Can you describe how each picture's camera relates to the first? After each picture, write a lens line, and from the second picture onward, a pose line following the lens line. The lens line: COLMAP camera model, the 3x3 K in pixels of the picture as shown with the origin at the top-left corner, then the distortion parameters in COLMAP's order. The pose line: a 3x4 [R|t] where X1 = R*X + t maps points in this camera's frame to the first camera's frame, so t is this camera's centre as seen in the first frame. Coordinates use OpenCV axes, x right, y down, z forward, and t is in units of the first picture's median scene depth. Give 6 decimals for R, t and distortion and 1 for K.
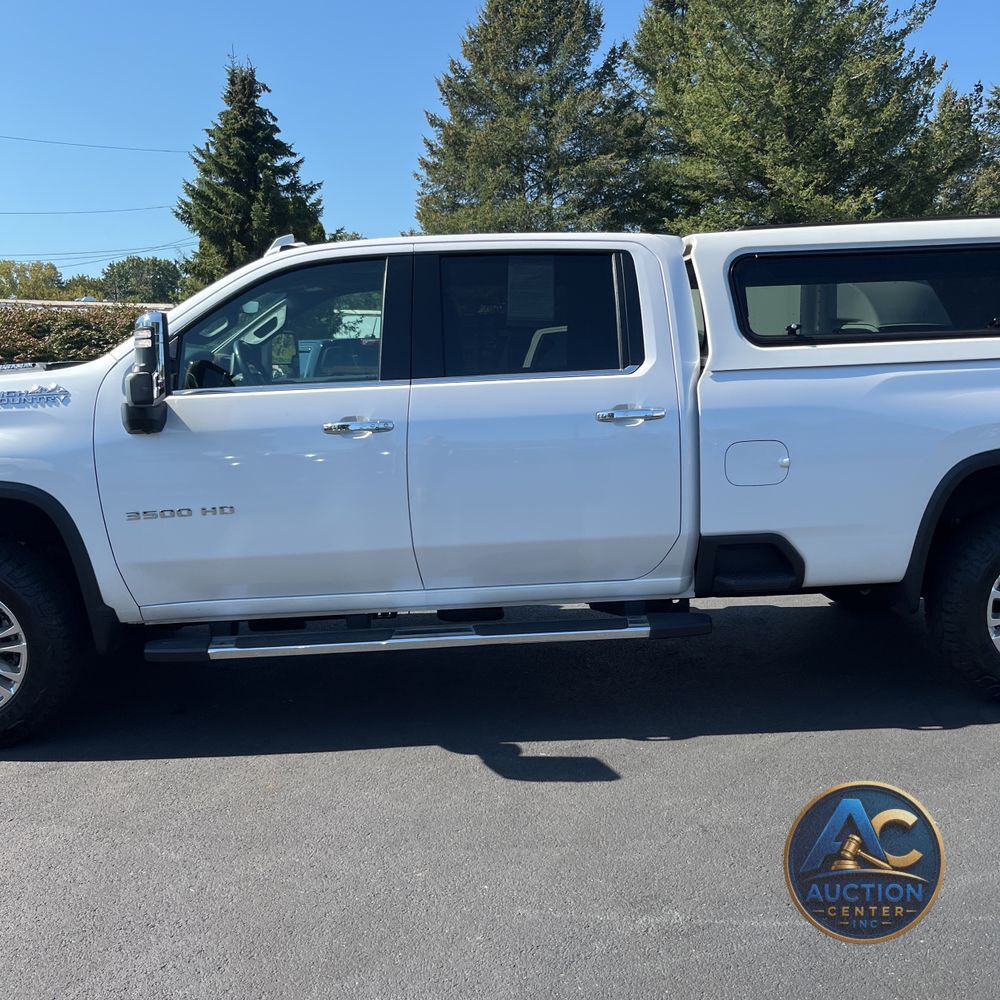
lens RADIAL K [[1094.8, 0, 500.0], [0, 1094.8, 500.0], [0, 0, 1]] dist [0.001029, -0.002898]
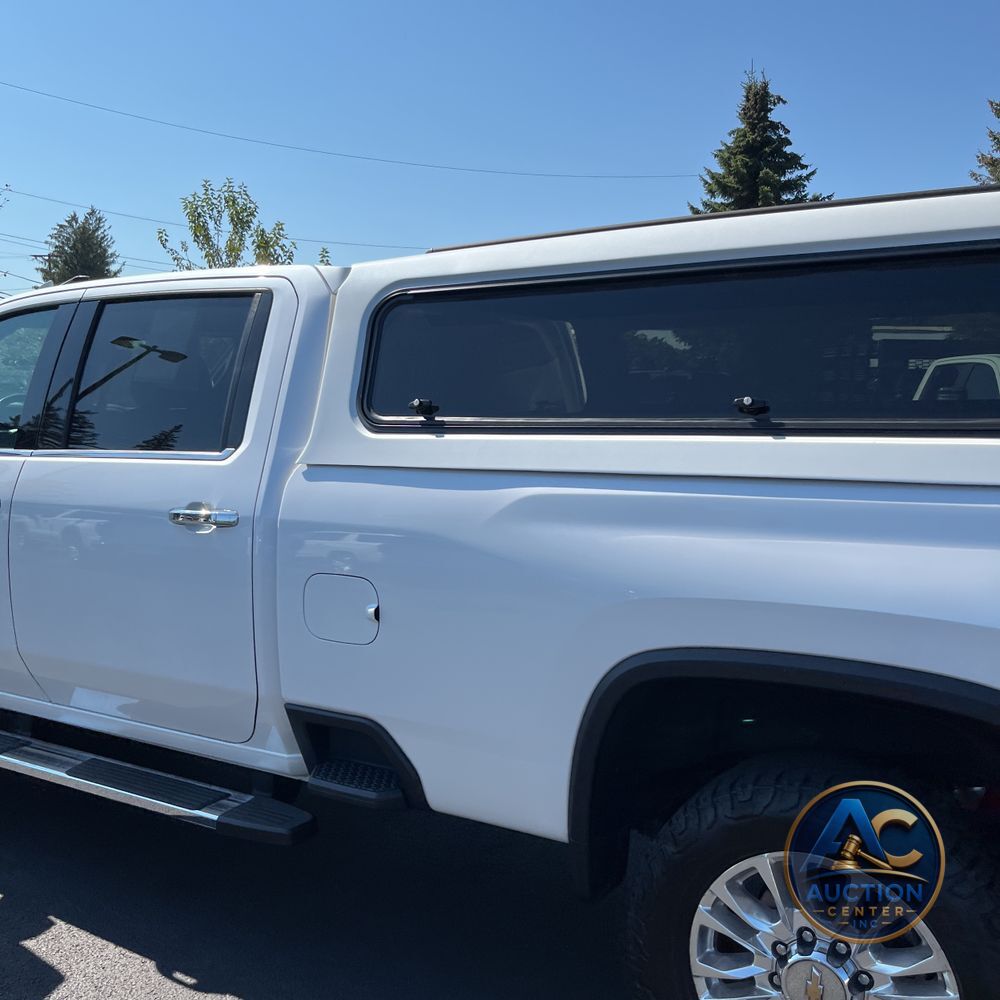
lens RADIAL K [[1050.6, 0, 482.6], [0, 1050.6, 495.8], [0, 0, 1]] dist [0.017763, 0.027886]
pose [[0.822542, 0.085412, -0.562254, 0.122528], [-0.091243, 0.995670, 0.017769, -0.022525], [0.561338, 0.036686, 0.826773, 0.098561]]
